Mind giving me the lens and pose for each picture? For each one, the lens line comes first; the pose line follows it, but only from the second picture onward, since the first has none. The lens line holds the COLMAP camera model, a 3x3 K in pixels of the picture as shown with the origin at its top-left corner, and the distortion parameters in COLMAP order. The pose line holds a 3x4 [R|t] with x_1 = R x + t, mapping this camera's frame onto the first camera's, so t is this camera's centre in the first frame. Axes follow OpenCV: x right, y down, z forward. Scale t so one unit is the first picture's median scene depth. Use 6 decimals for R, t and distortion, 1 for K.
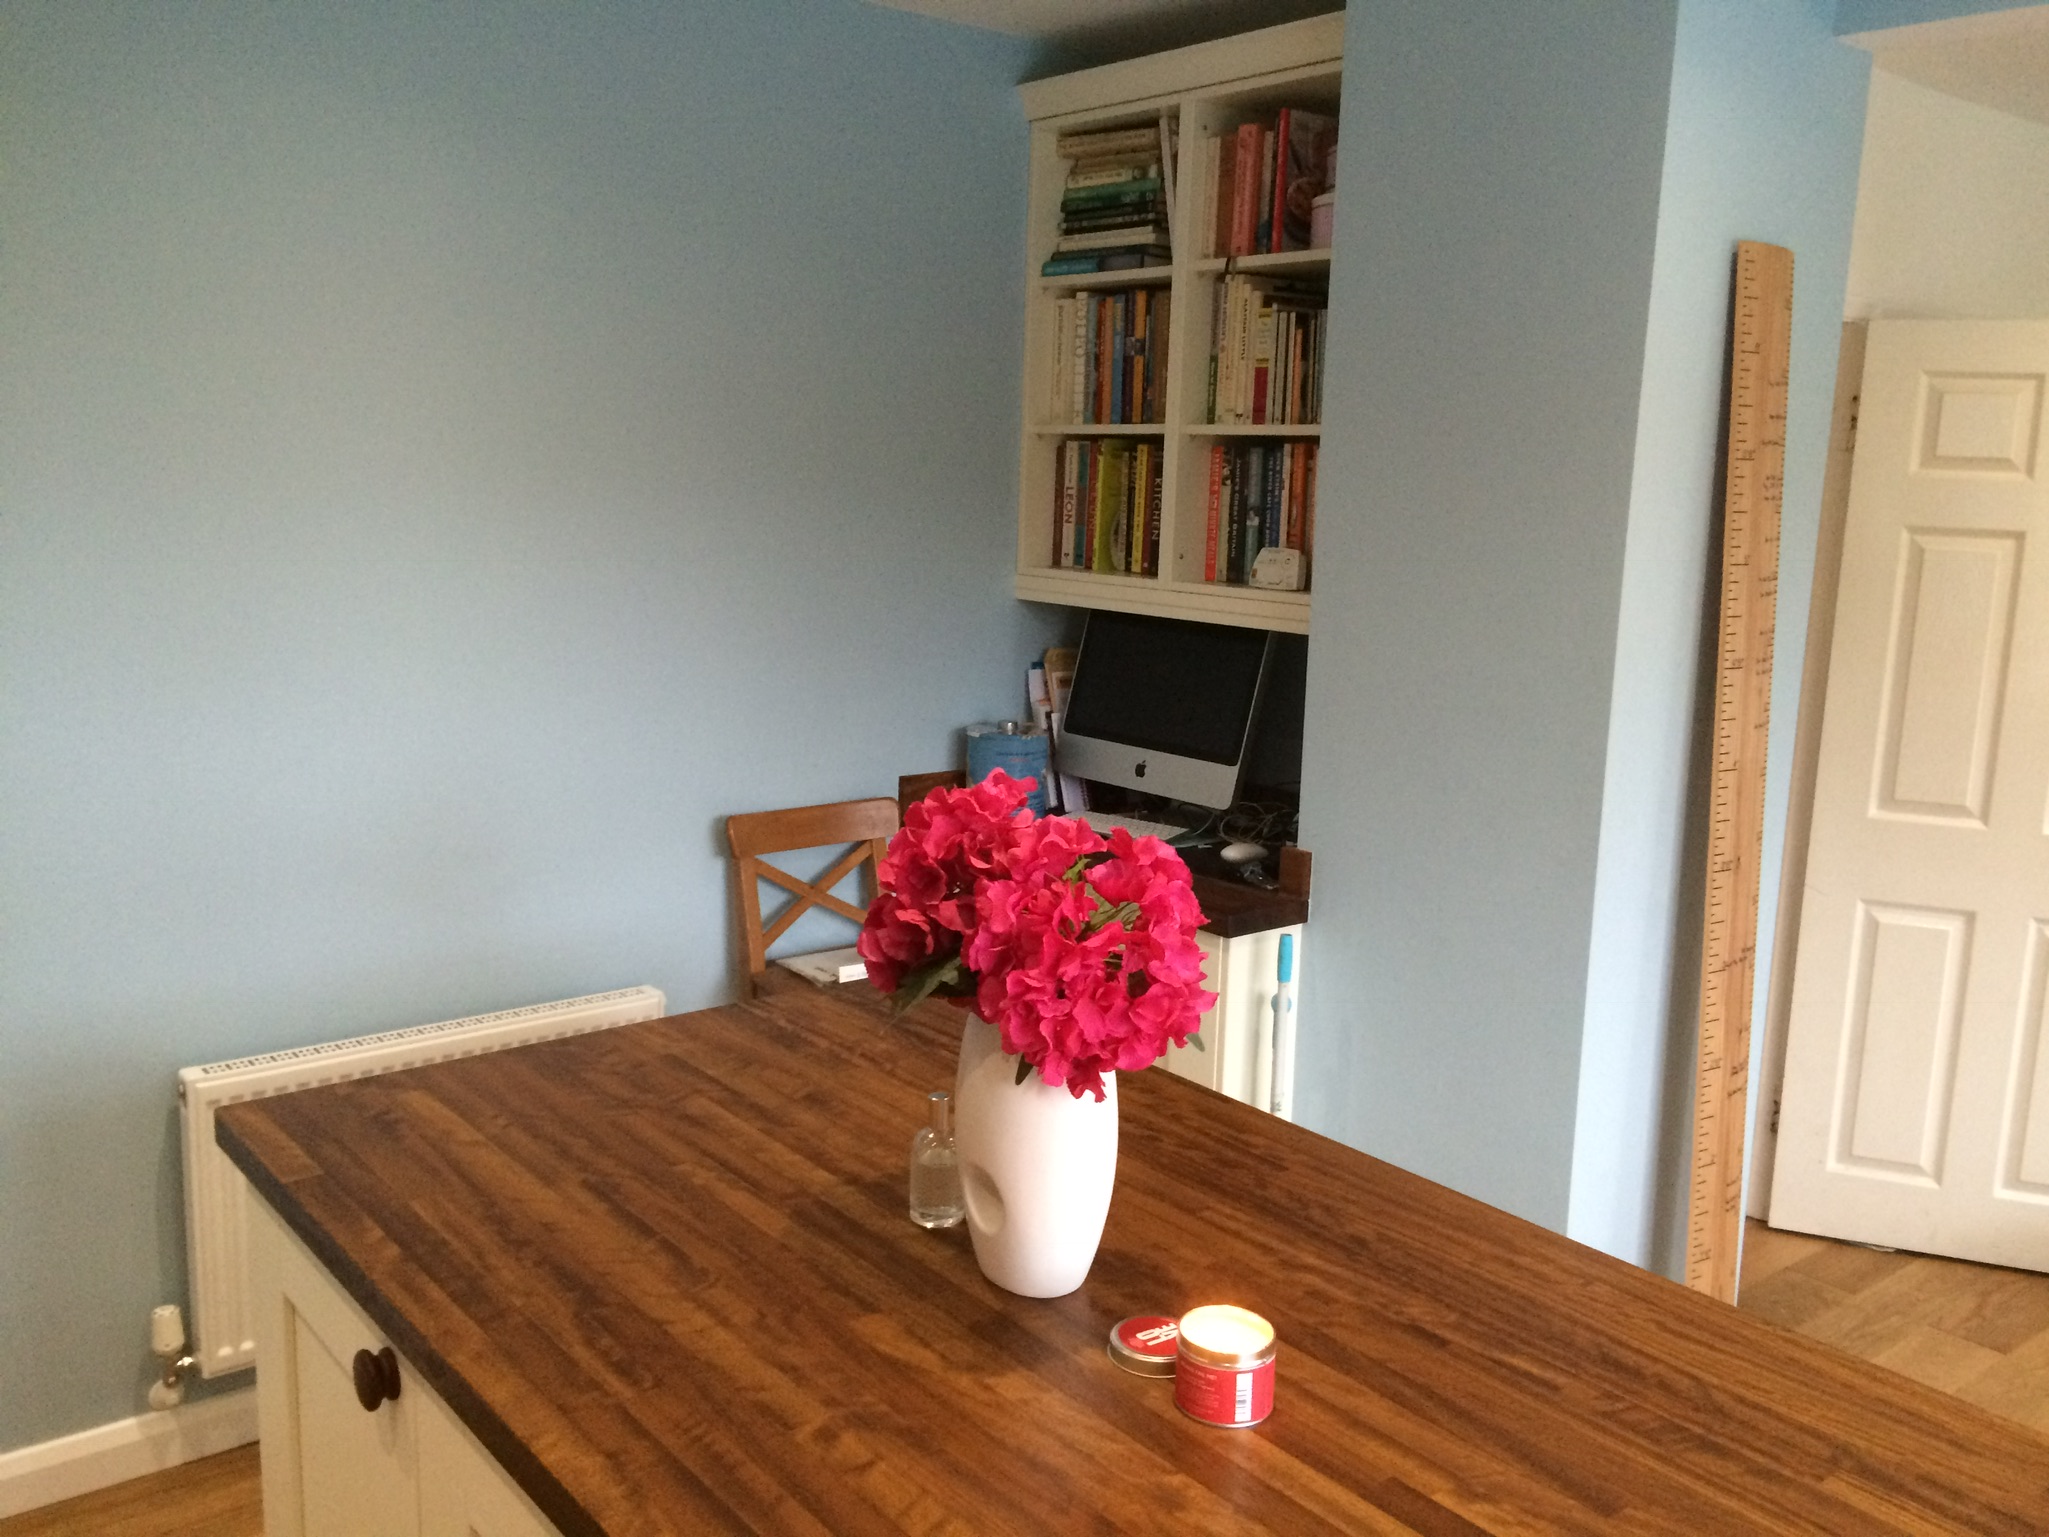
lens RADIAL K [[1756.5, 0, 1020.9], [0, 1756.5, 763.4], [0, 0, 1]] dist [0.089963, -0.132594]
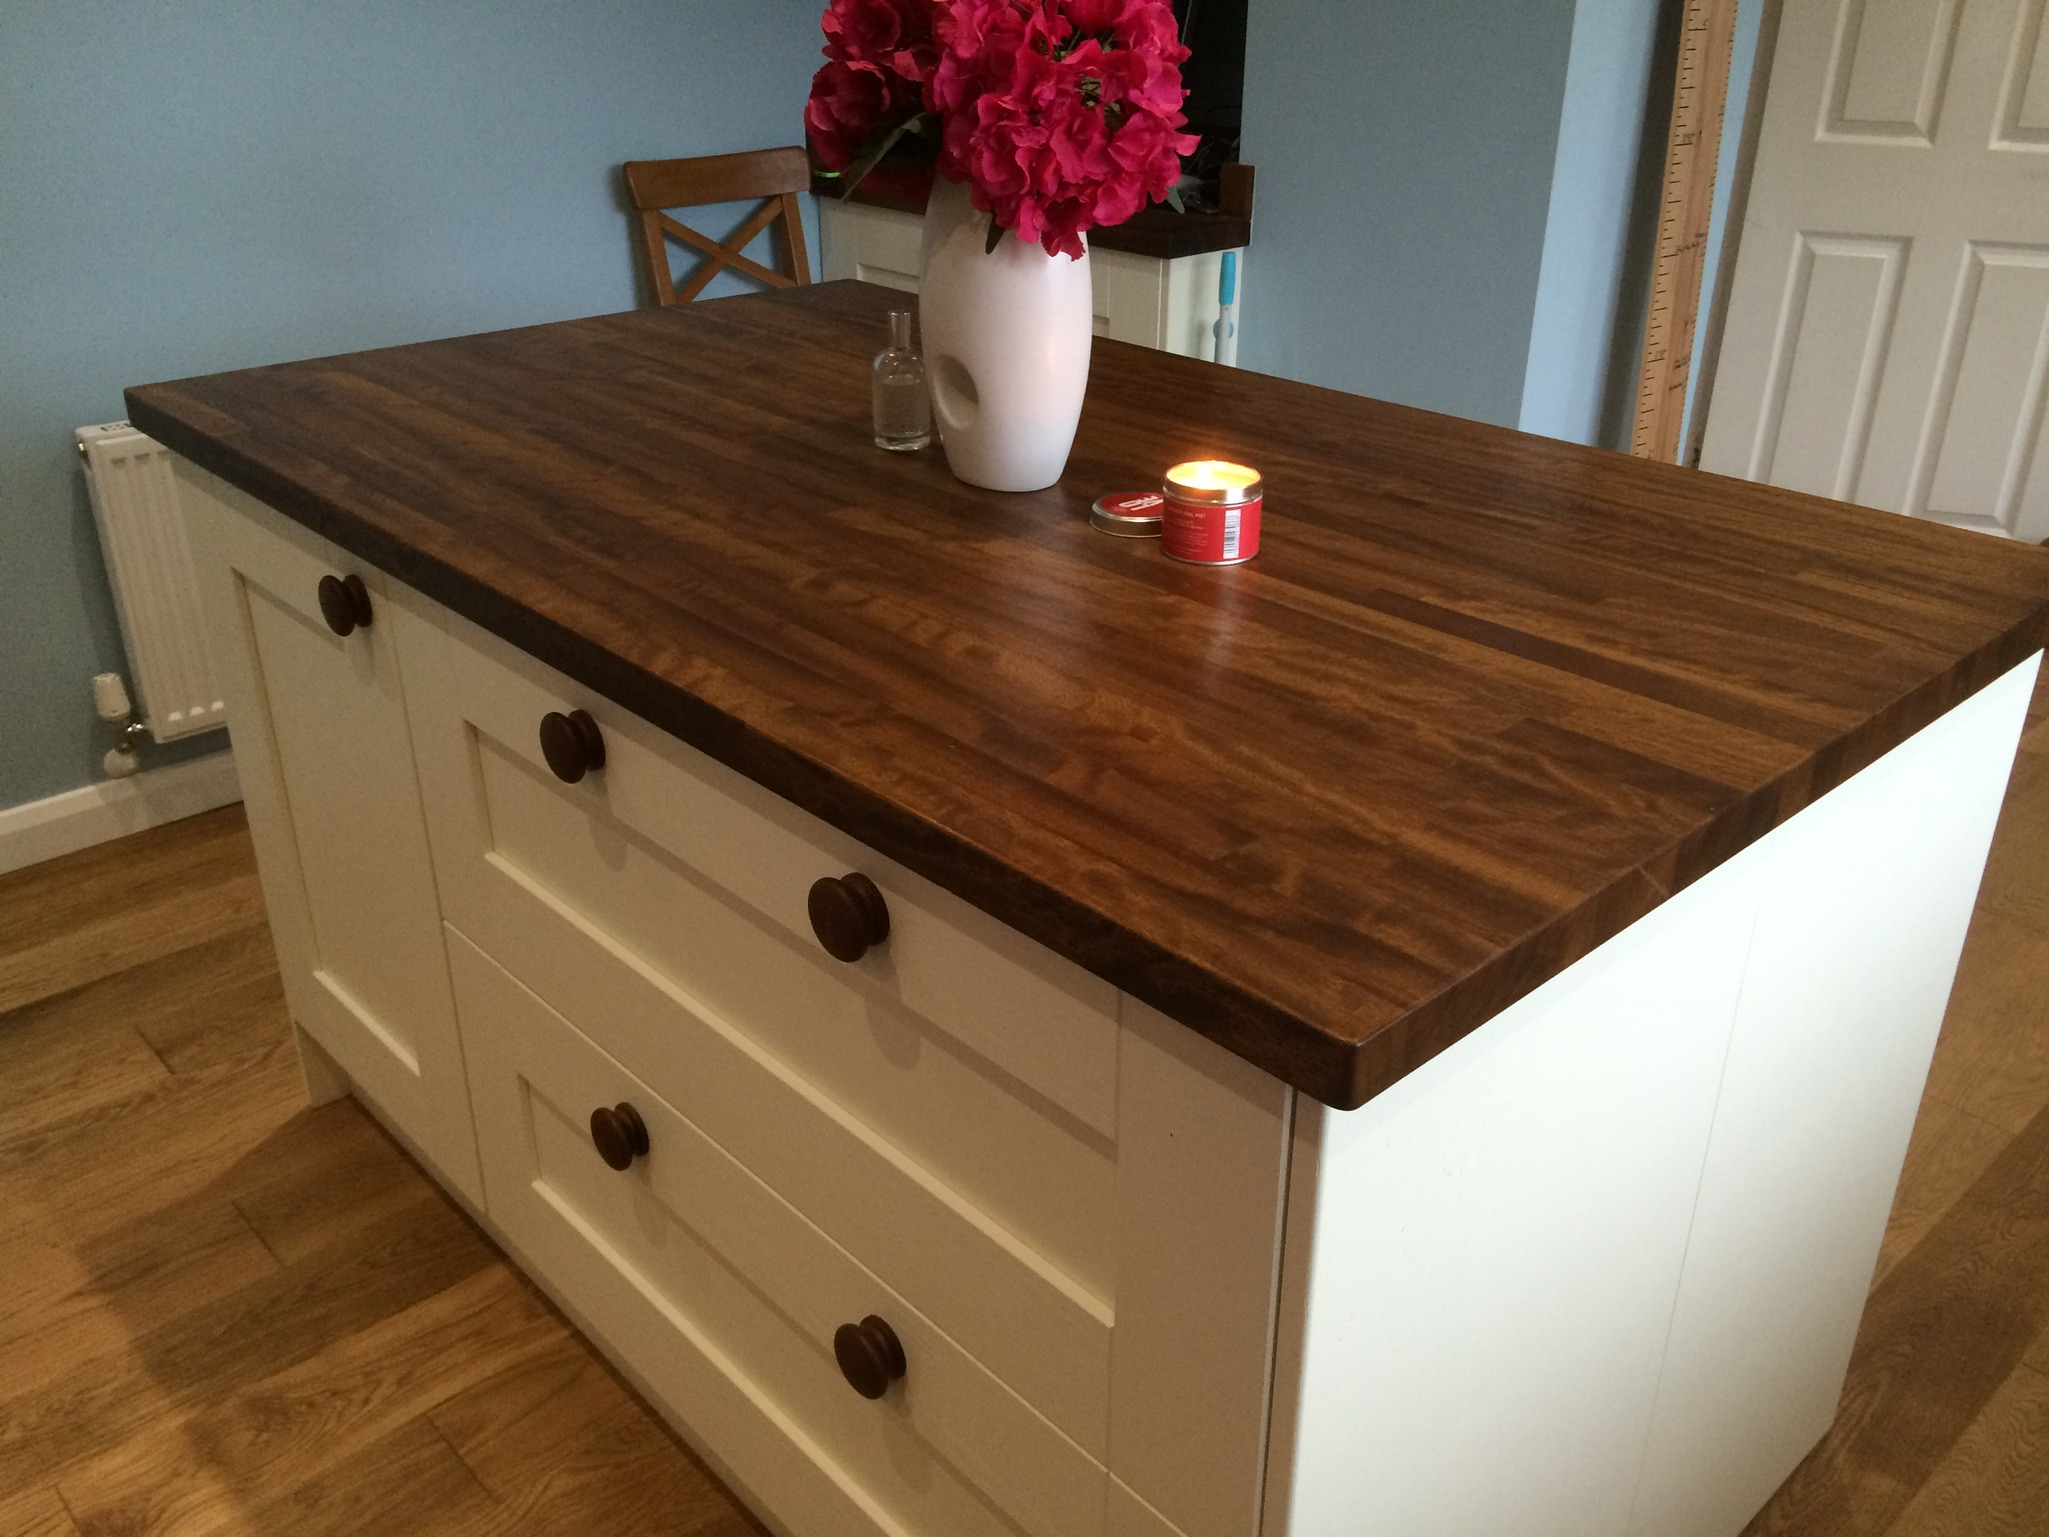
lens RADIAL K [[1756.5, 0, 1020.9], [0, 1756.5, 763.4], [0, 0, 1]] dist [0.089963, -0.132594]
pose [[0.997579, -0.050072, 0.048262, -0.041828], [0.034908, 0.960746, 0.275226, 0.175988], [-0.060149, -0.272875, 0.960167, 0.011997]]
